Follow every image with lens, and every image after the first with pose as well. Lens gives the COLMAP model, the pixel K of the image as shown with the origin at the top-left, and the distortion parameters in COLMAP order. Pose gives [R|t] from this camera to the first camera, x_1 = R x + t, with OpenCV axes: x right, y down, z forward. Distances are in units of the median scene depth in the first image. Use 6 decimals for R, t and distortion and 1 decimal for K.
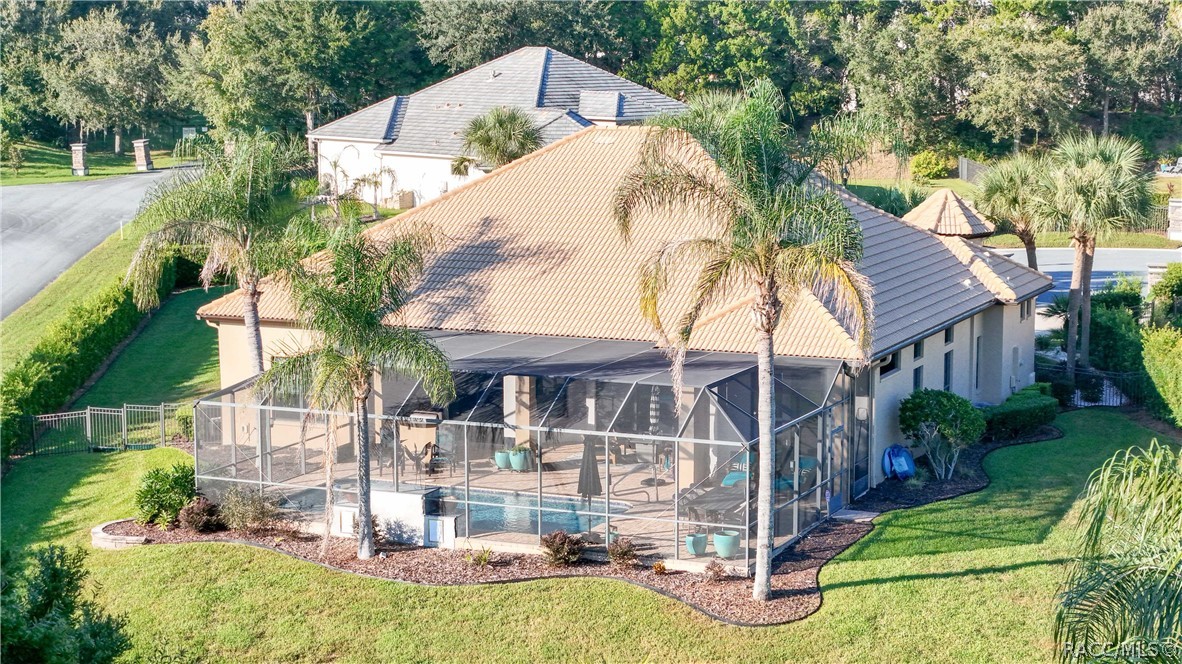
lens RADIAL K [[2304.7, 0, 591.2], [0, 2304.7, 332.3], [0, 0, 1]] dist [-0.152692, 0.000000]
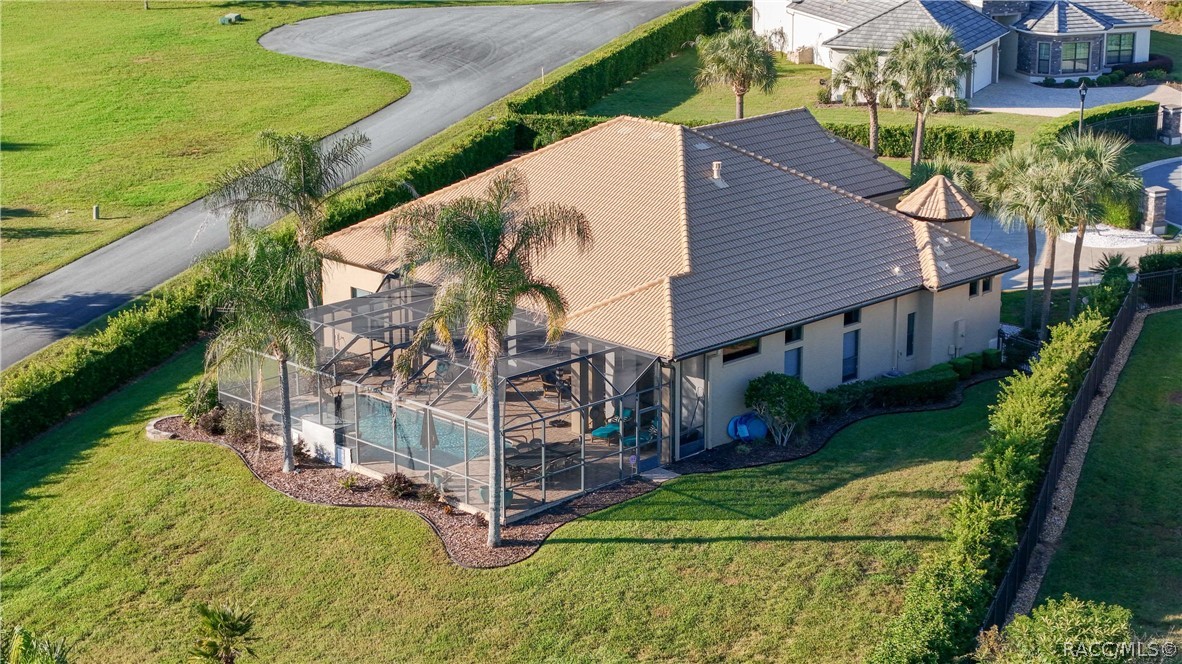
lens RADIAL K [[2304.7, 0, 591.3], [0, 2304.7, 332.0], [0, 0, 1]] dist [-0.152692, 0.000000]
pose [[0.936561, 0.094648, -0.337484, 0.526156], [-0.050168, 0.989135, 0.138182, -0.183489], [0.346896, -0.112485, 0.931134, -0.219917]]
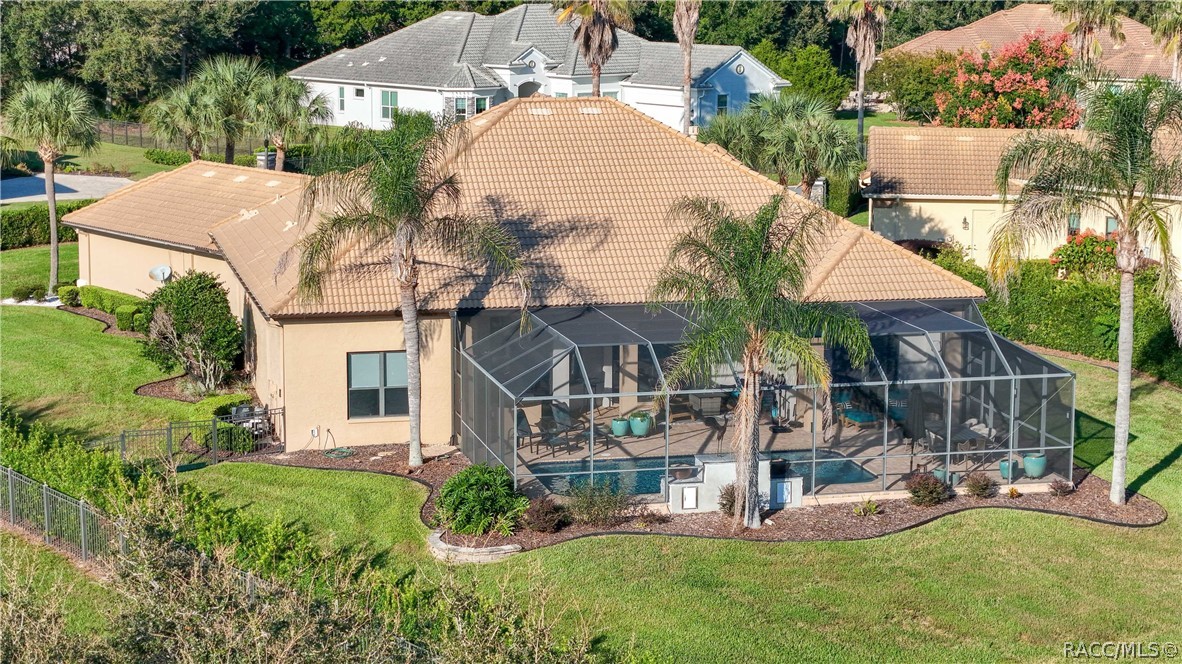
lens RADIAL K [[2304.7, 0, 590.7], [0, 2304.7, 332.3], [0, 0, 1]] dist [-0.152692, 0.000000]
pose [[0.791711, -0.090737, 0.604119, -0.755921], [0.074907, 0.995864, 0.051409, -0.046320], [-0.606286, 0.004552, 0.795234, 0.219767]]
